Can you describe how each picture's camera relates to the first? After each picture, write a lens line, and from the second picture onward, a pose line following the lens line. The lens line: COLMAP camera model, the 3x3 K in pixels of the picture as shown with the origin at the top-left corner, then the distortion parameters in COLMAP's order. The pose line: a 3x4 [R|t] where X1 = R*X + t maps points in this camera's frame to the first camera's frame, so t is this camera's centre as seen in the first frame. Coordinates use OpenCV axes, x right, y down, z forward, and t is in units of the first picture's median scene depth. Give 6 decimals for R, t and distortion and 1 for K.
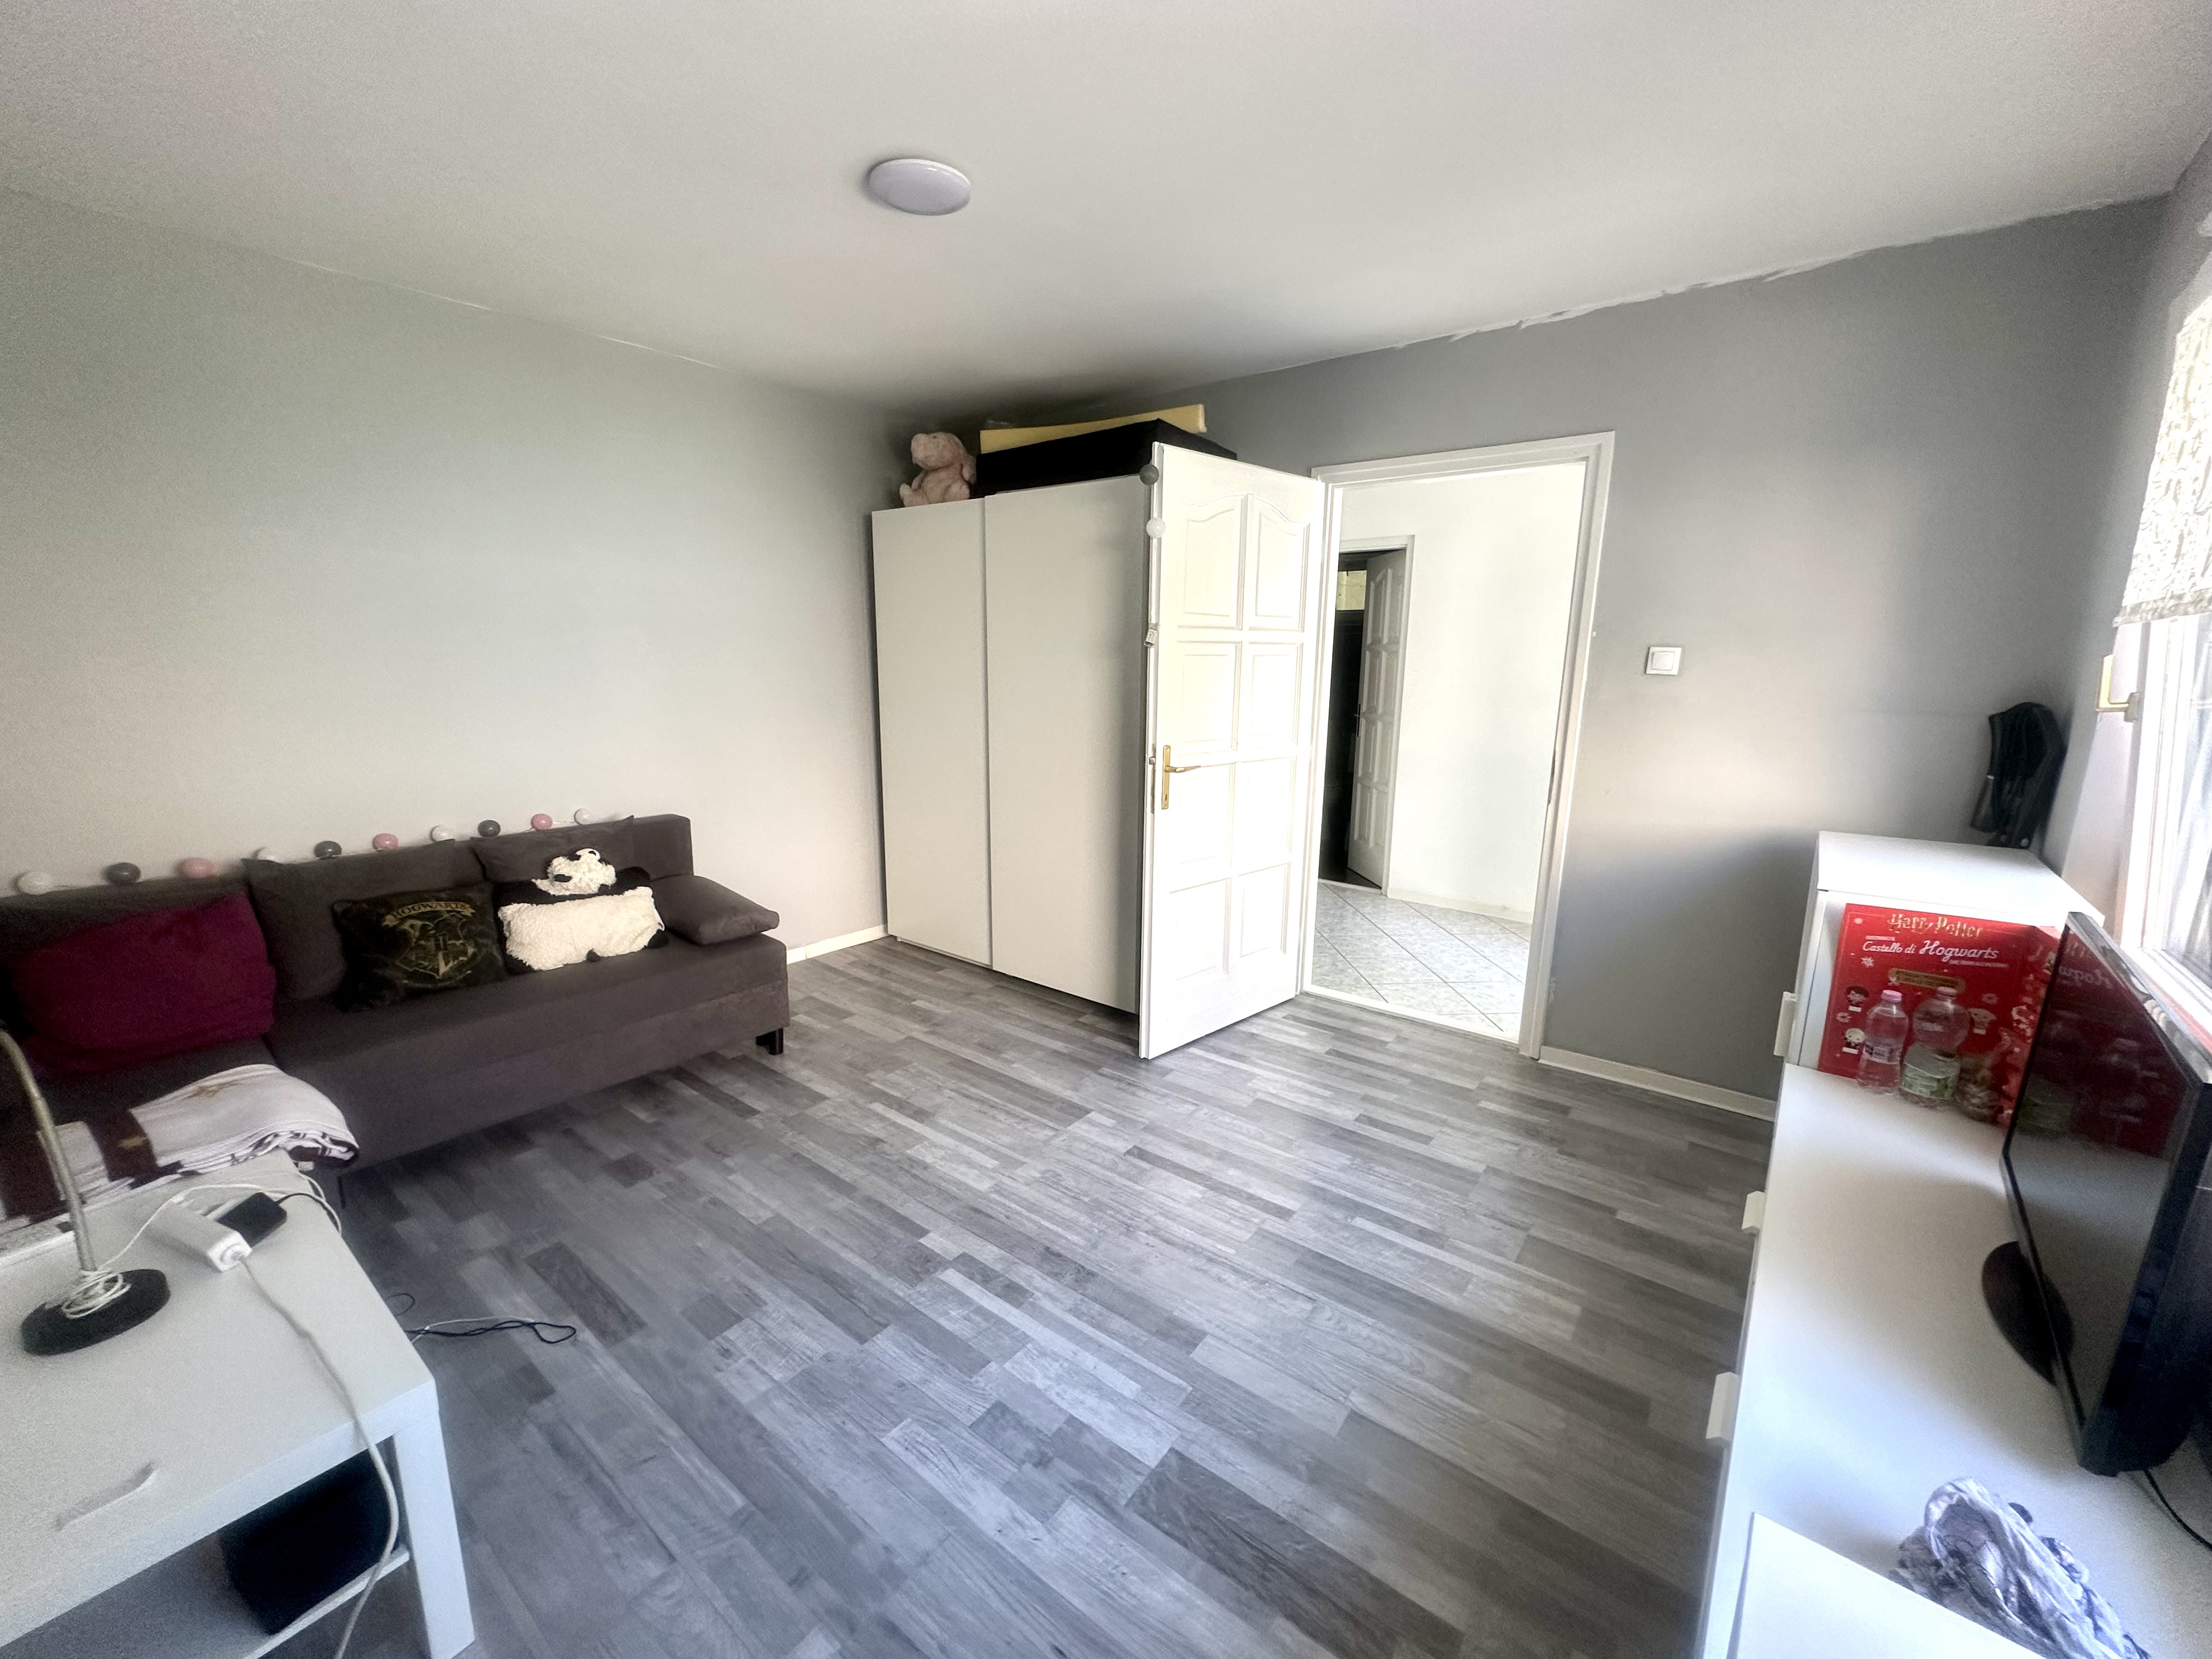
lens RADIAL K [[873.0, 0, 1104.0], [0, 873.0, 828.4], [0, 0, 1]] dist [-0.003801, 0.000637]
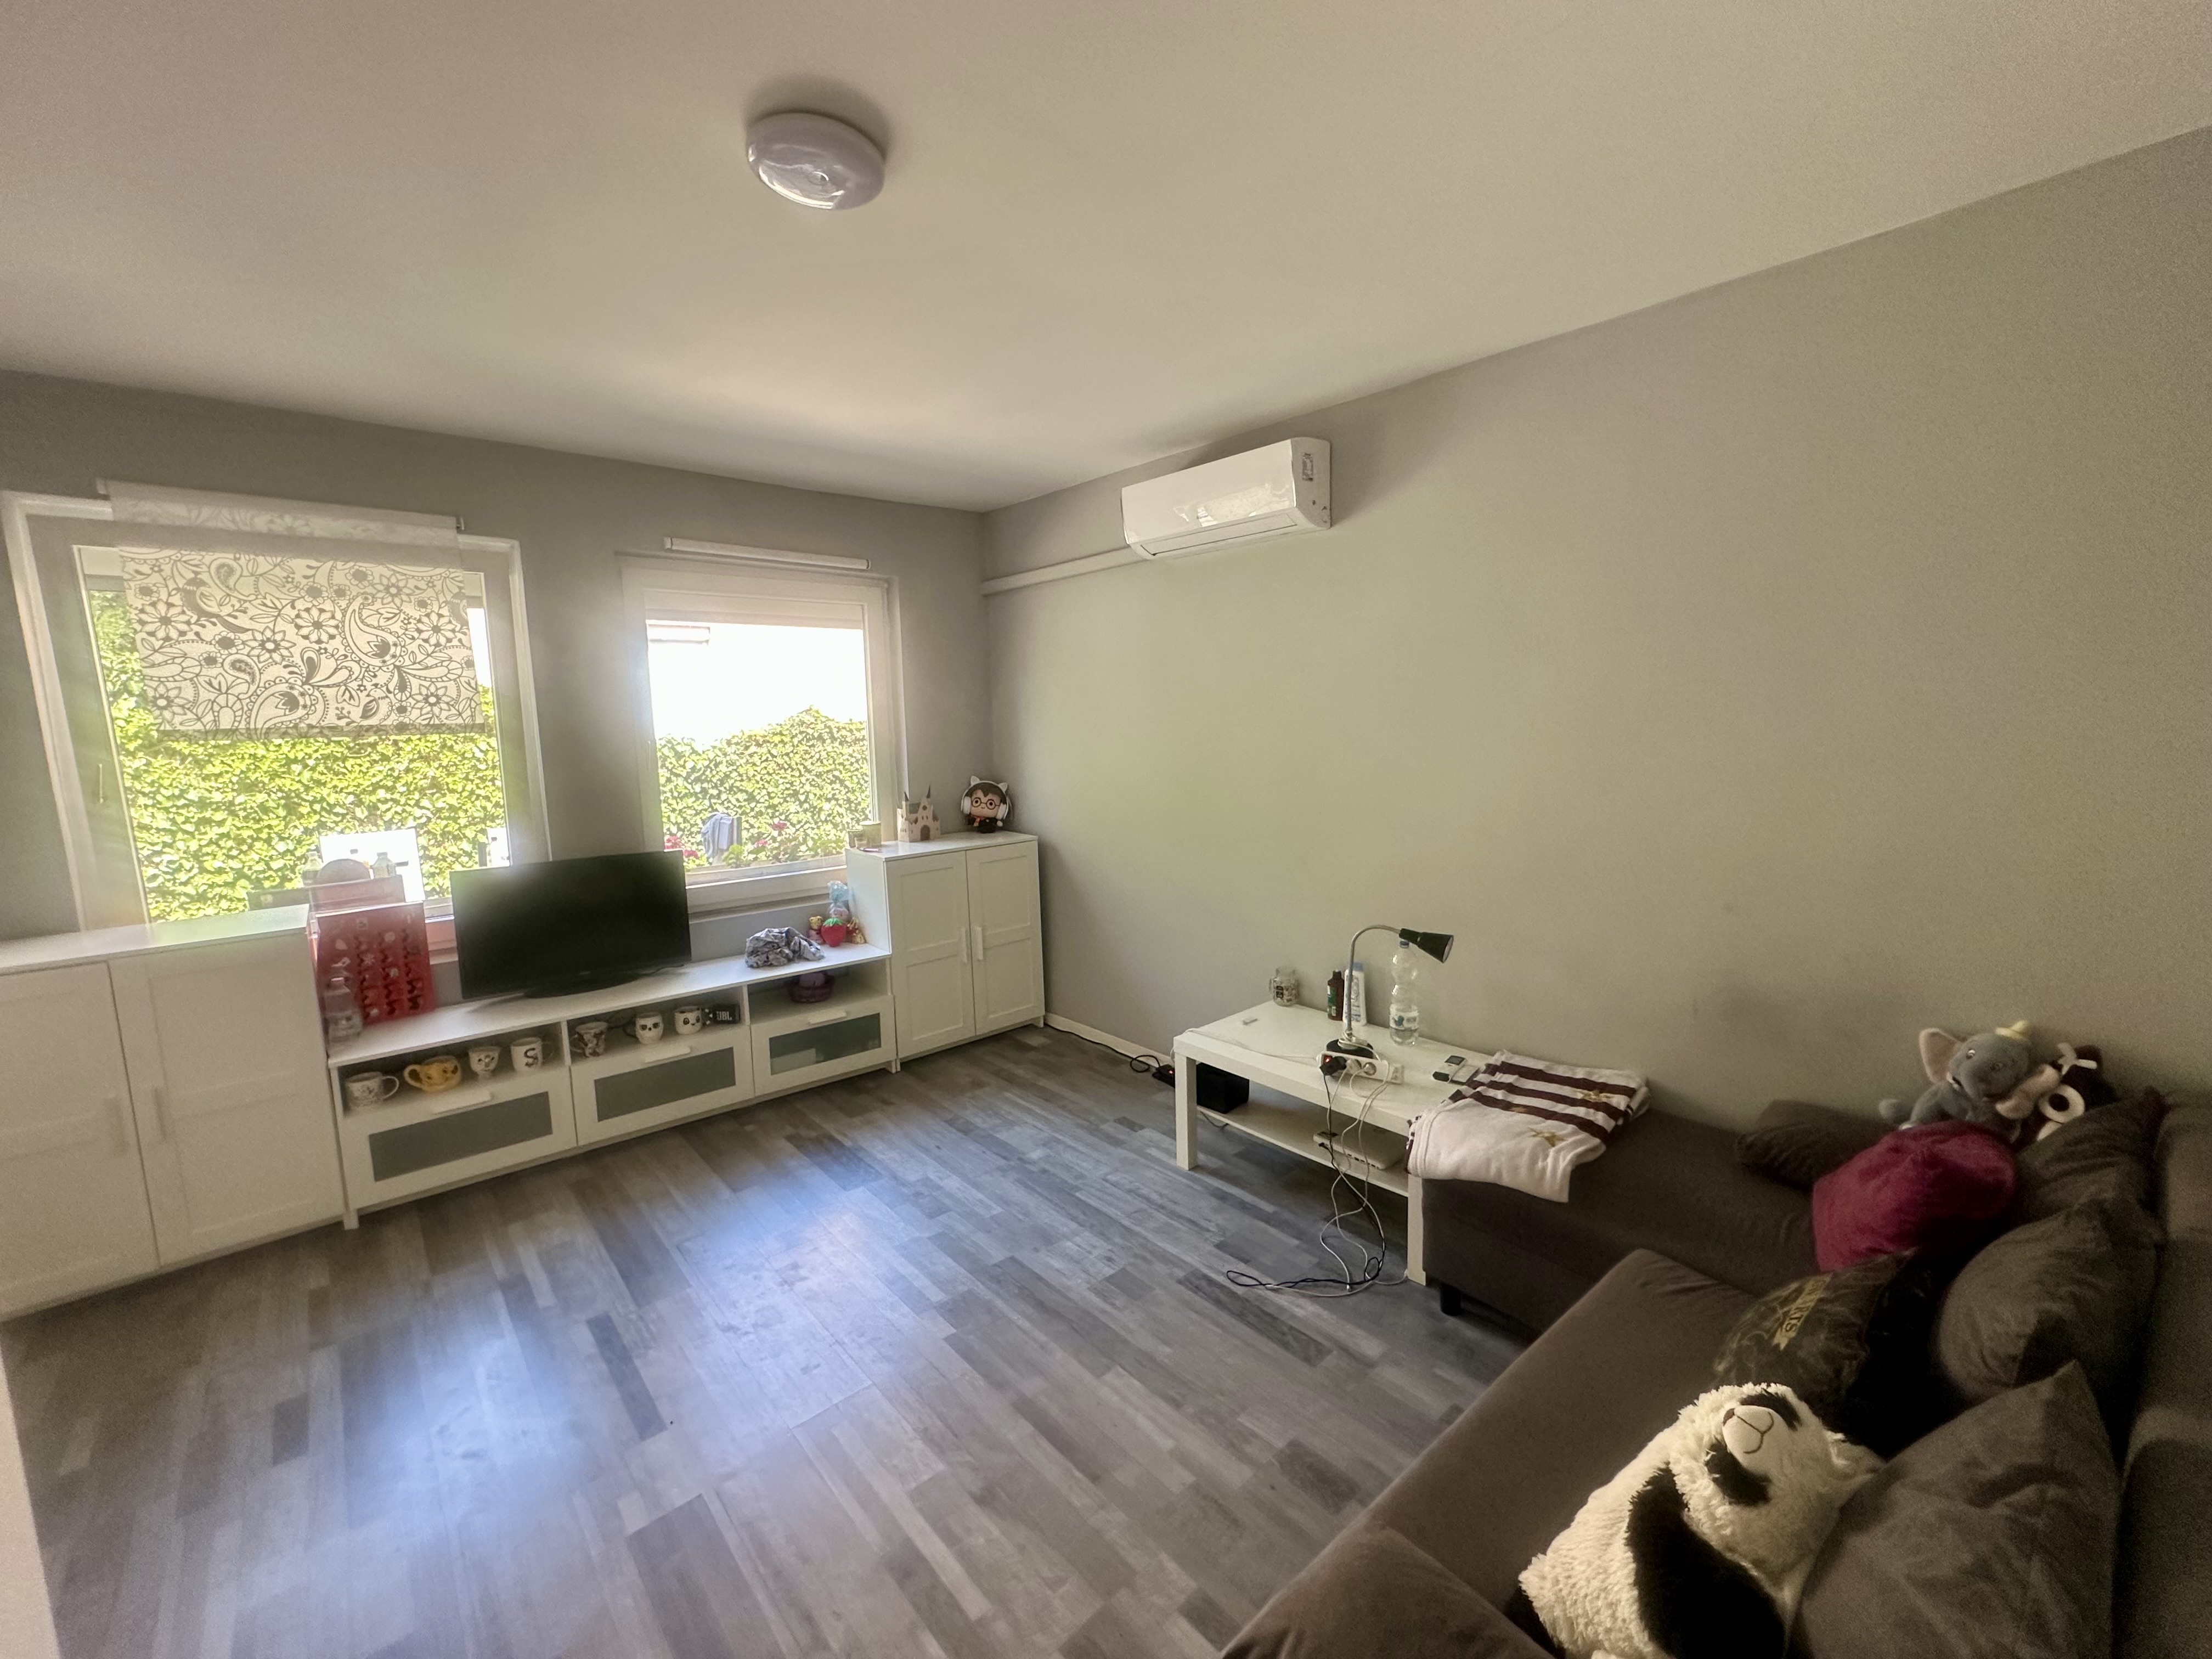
lens RADIAL K [[873.0, 0, 1102.1], [0, 873.0, 830.0], [0, 0, 1]] dist [-0.003801, 0.000637]
pose [[-0.982703, -0.016505, 0.184454, -0.617679], [0.044509, 0.945777, 0.321752, -0.442028], [-0.179763, 0.324396, -0.928683, 1.909697]]
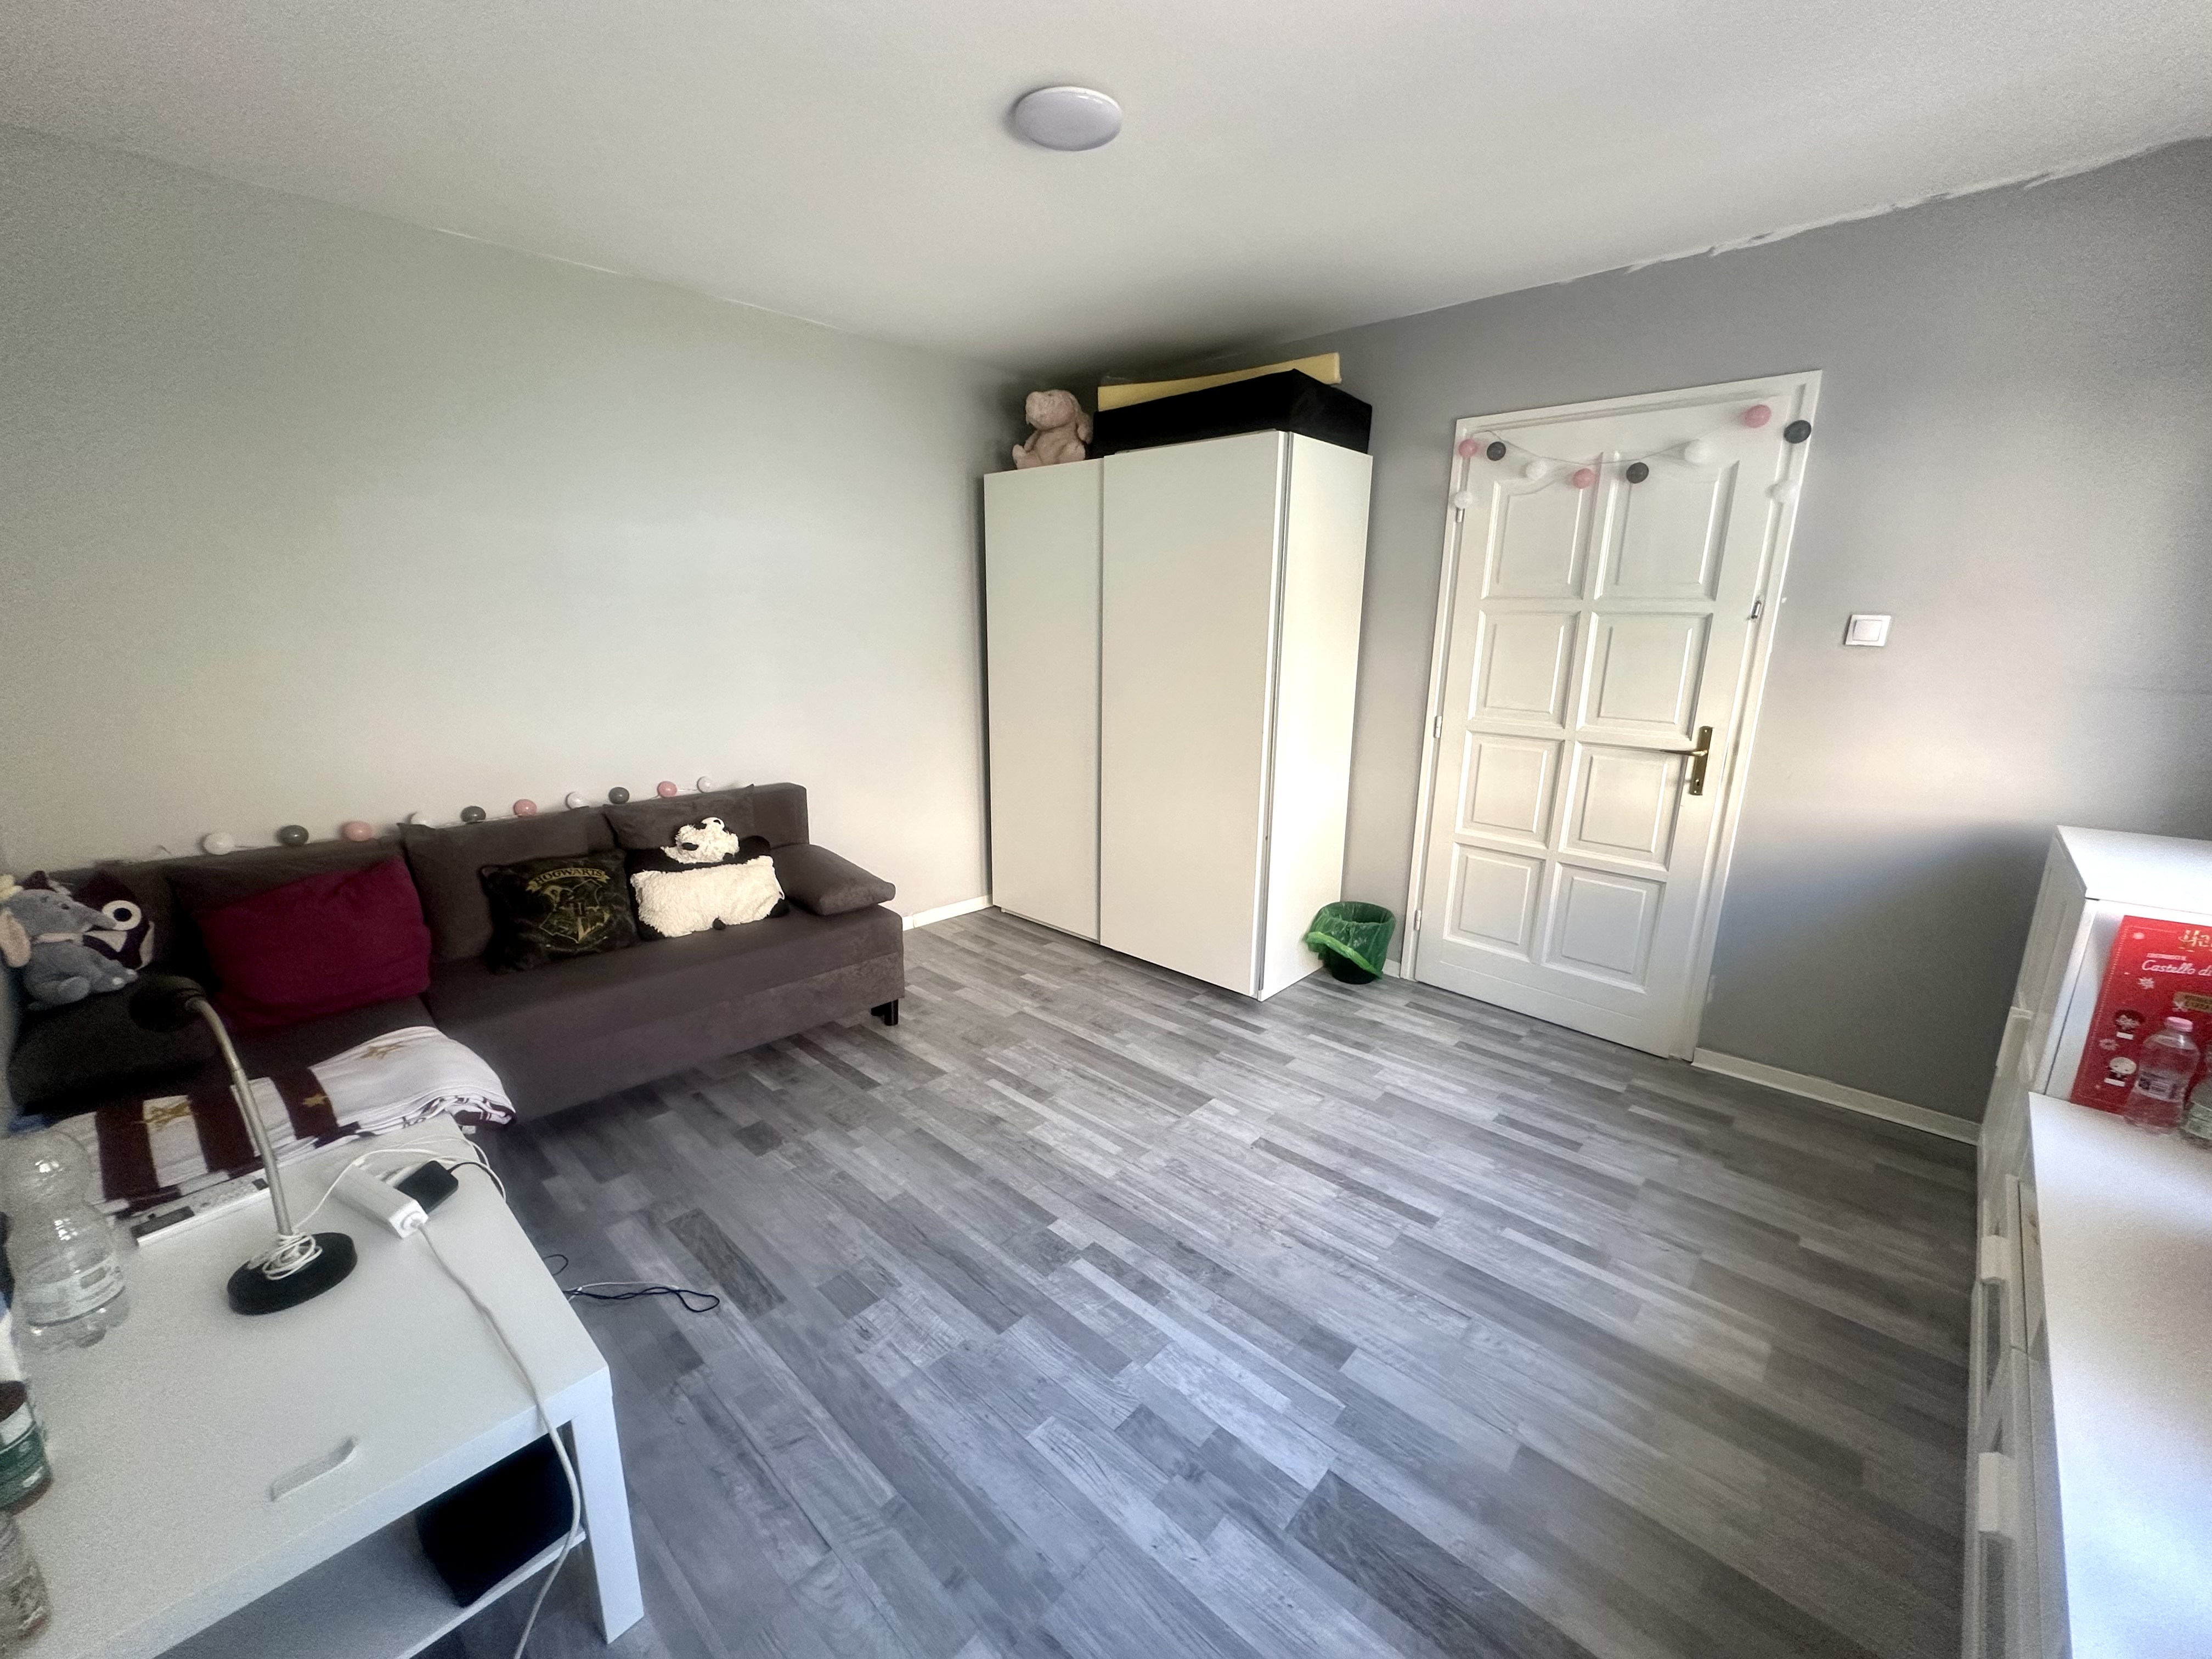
lens RADIAL K [[873.0, 0, 1105.0], [0, 873.0, 828.3], [0, 0, 1]] dist [-0.003801, 0.000637]
pose [[0.996117, 0.019331, -0.085888, -0.080252], [-0.015959, 0.999081, 0.039768, -0.017617], [0.086577, -0.038243, 0.995511, 0.050583]]
